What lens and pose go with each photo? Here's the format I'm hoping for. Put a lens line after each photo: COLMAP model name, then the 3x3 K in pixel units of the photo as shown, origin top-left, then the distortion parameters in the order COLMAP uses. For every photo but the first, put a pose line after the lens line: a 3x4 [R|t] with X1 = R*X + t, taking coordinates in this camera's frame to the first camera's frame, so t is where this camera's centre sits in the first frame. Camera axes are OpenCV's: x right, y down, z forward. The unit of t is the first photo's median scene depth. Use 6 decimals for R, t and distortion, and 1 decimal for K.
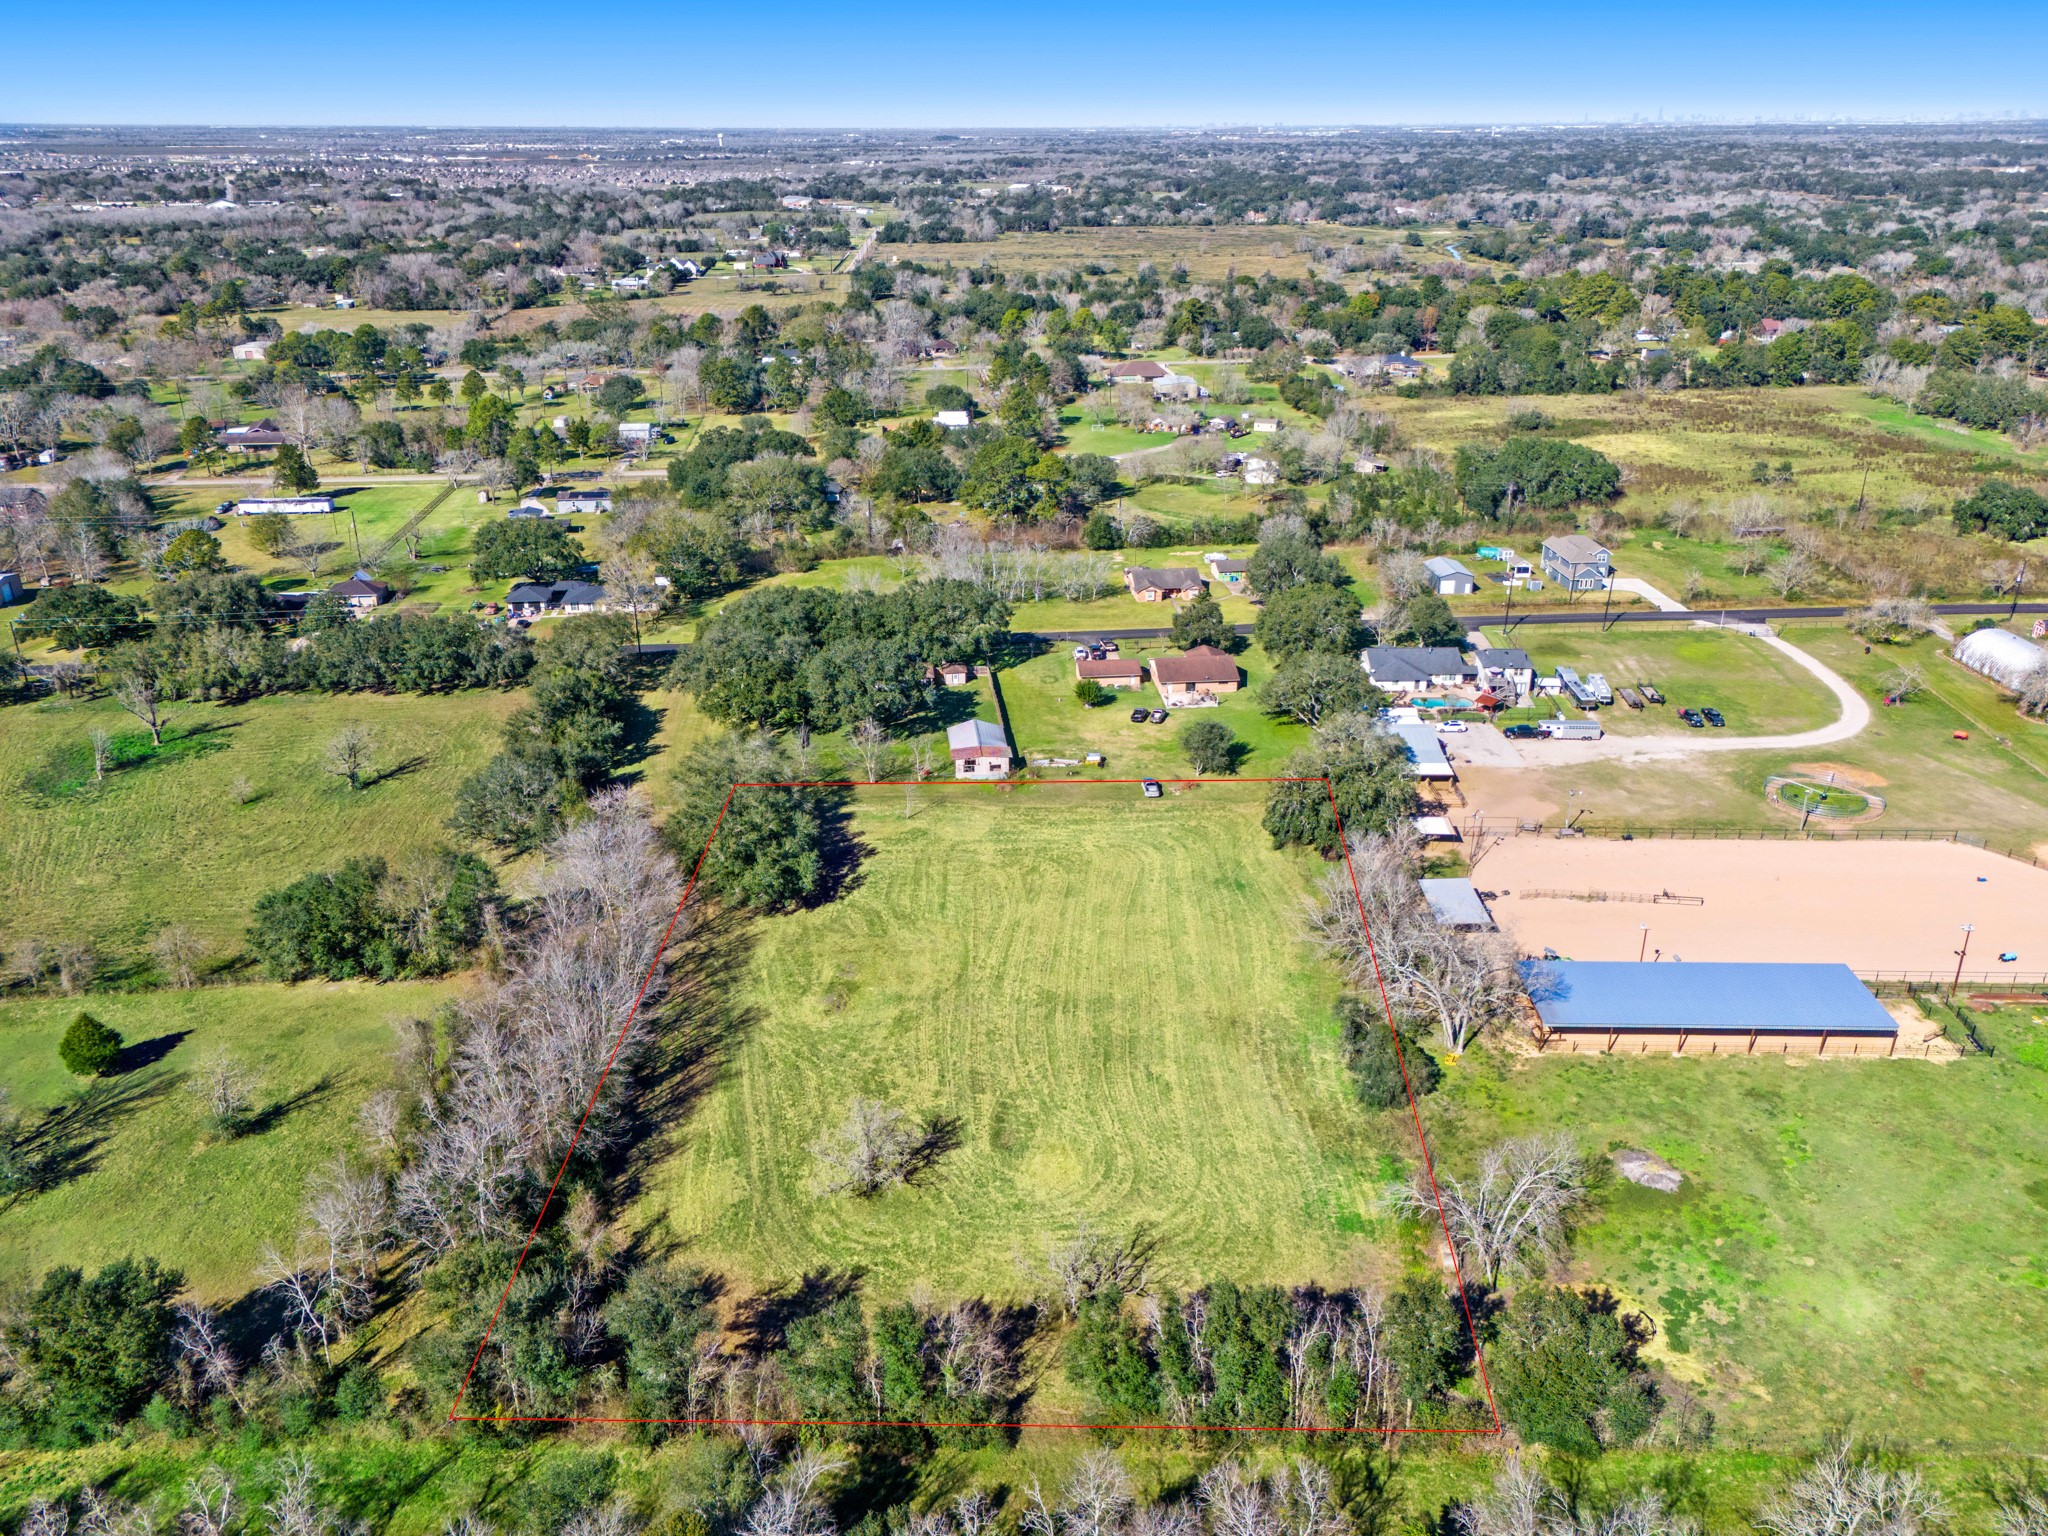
lens RADIAL K [[1474.3, 0, 1024.0], [0, 1474.3, 768.0], [0, 0, 1]] dist [0.066164, -0.059457]
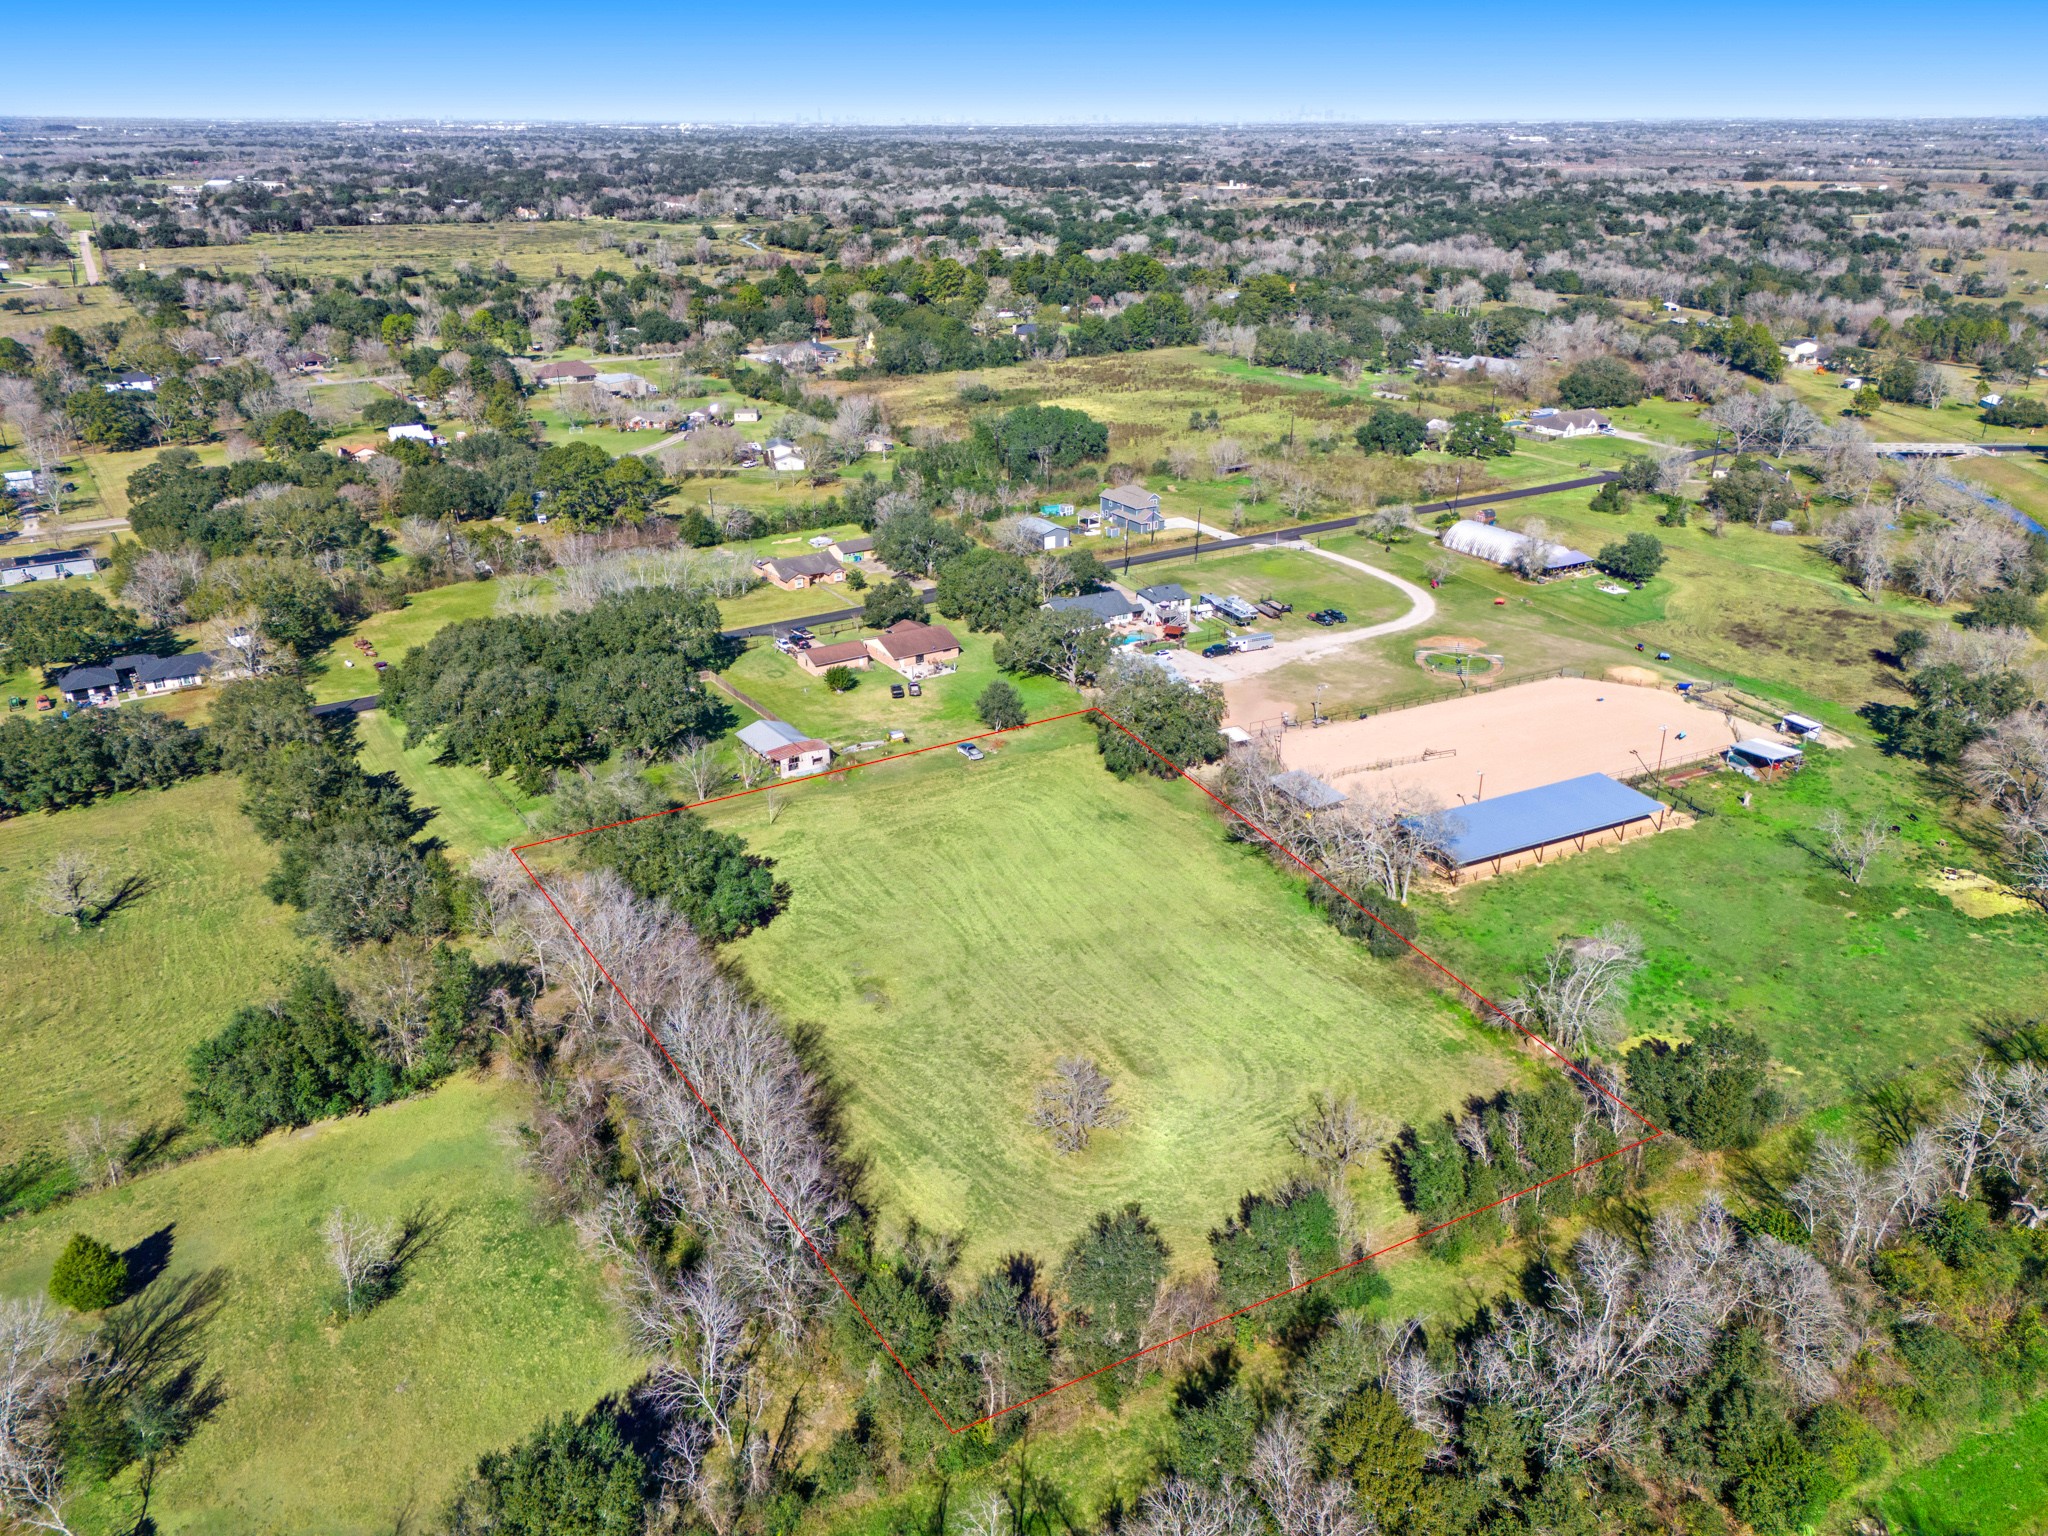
lens RADIAL K [[1439.9, 0, 1024.0], [0, 1439.9, 768.0], [0, 0, 1]] dist [0.058063, -0.042677]
pose [[0.889175, -0.185346, 0.418348, -0.218088], [0.180654, 0.982214, 0.051192, -0.014491], [-0.420395, 0.030057, 0.906843, 0.033627]]
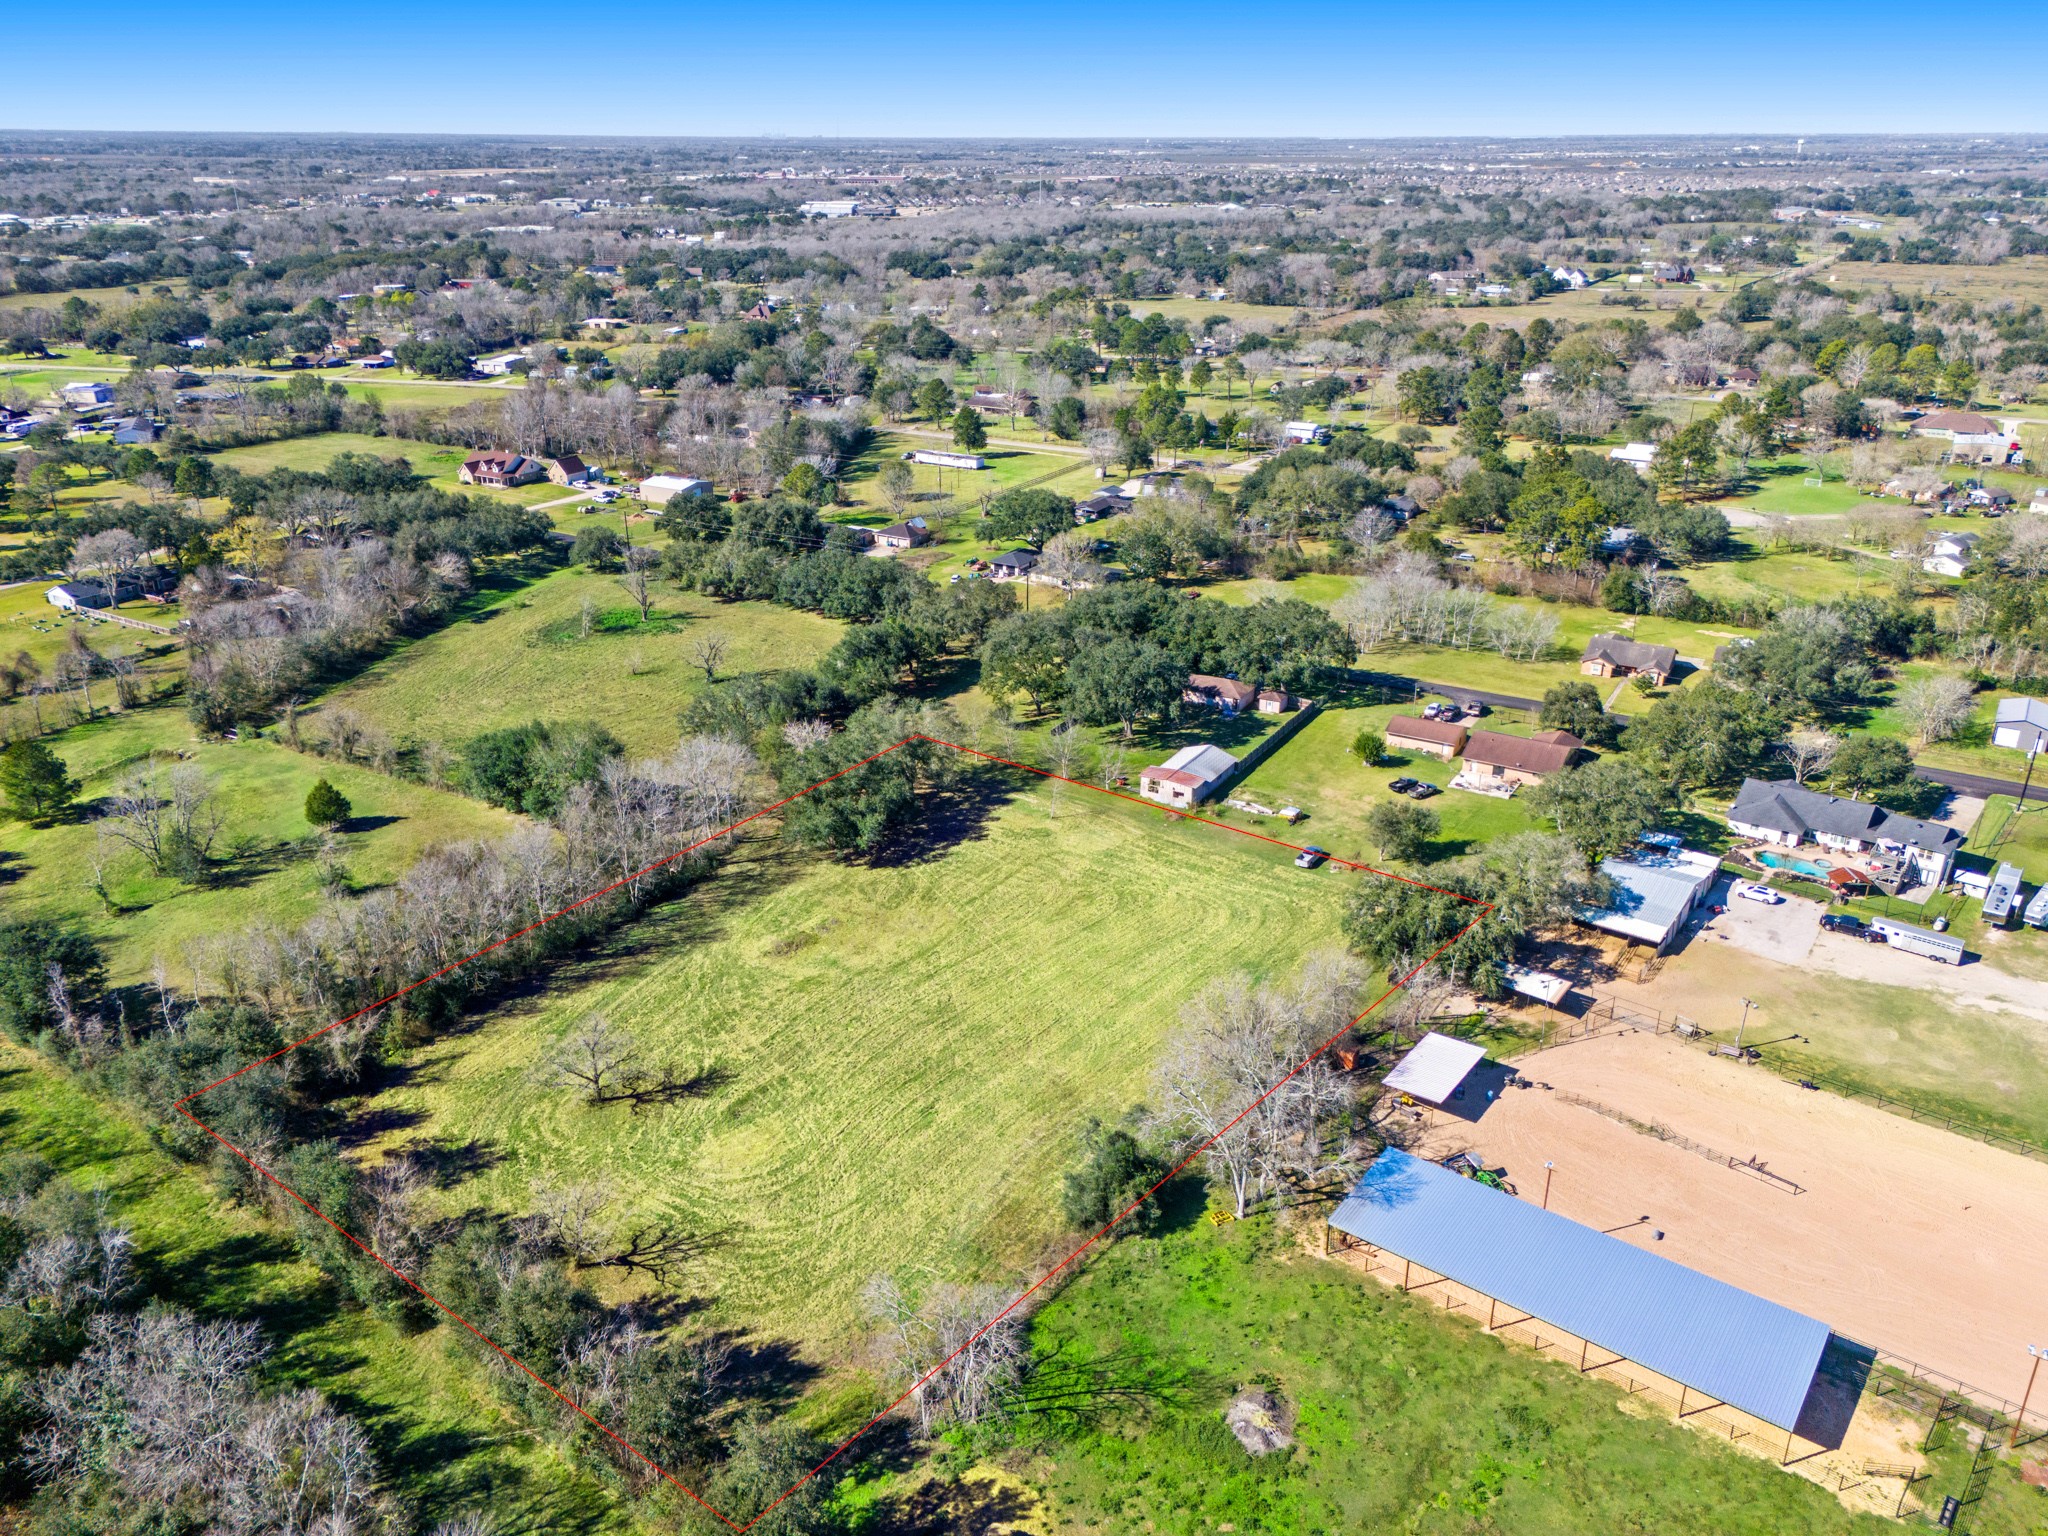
lens RADIAL K [[1439.9, 0, 1024.0], [0, 1439.9, 768.0], [0, 0, 1]] dist [0.058063, -0.042677]
pose [[0.814518, 0.235011, -0.530406, 0.281144], [-0.233072, 0.969807, 0.071783, -0.043848], [0.531261, 0.065154, 0.844699, 0.104078]]
